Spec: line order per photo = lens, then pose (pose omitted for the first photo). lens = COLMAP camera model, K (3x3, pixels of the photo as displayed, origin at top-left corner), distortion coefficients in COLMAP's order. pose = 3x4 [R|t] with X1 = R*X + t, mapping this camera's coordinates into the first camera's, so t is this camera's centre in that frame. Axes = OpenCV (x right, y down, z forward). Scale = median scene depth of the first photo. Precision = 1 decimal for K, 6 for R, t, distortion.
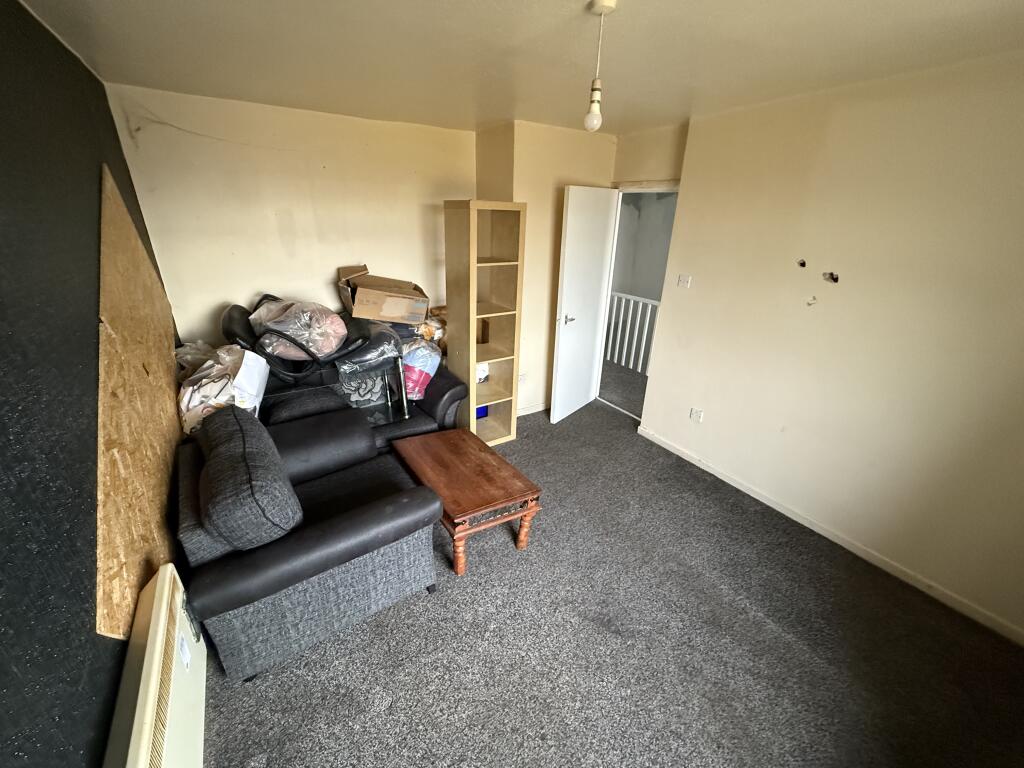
lens RADIAL K [[407.0, 0, 515.3], [0, 407.0, 384.7], [0, 0, 1]] dist [0.011308, -0.000387]
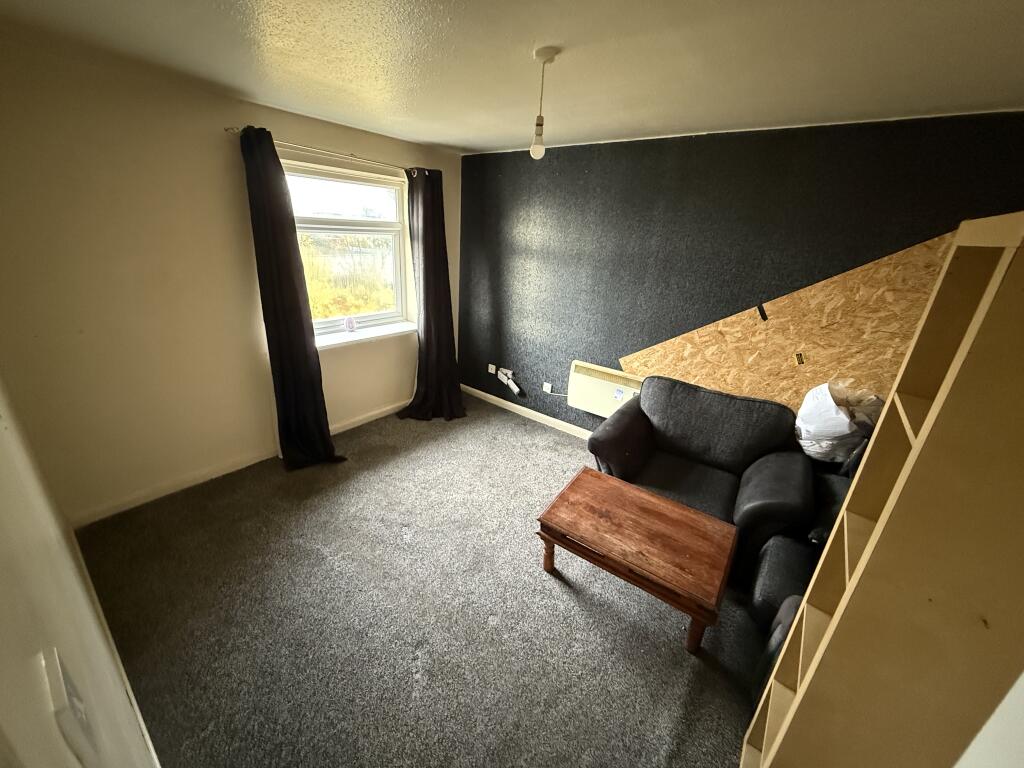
lens RADIAL K [[407.0, 0, 510.4], [0, 407.0, 383.9], [0, 0, 1]] dist [0.011308, -0.000387]
pose [[-0.940334, 0.053846, -0.335965, 0.434298], [-0.193276, 0.728103, 0.657655, -0.584417], [0.280029, 0.683349, -0.674253, 1.427730]]
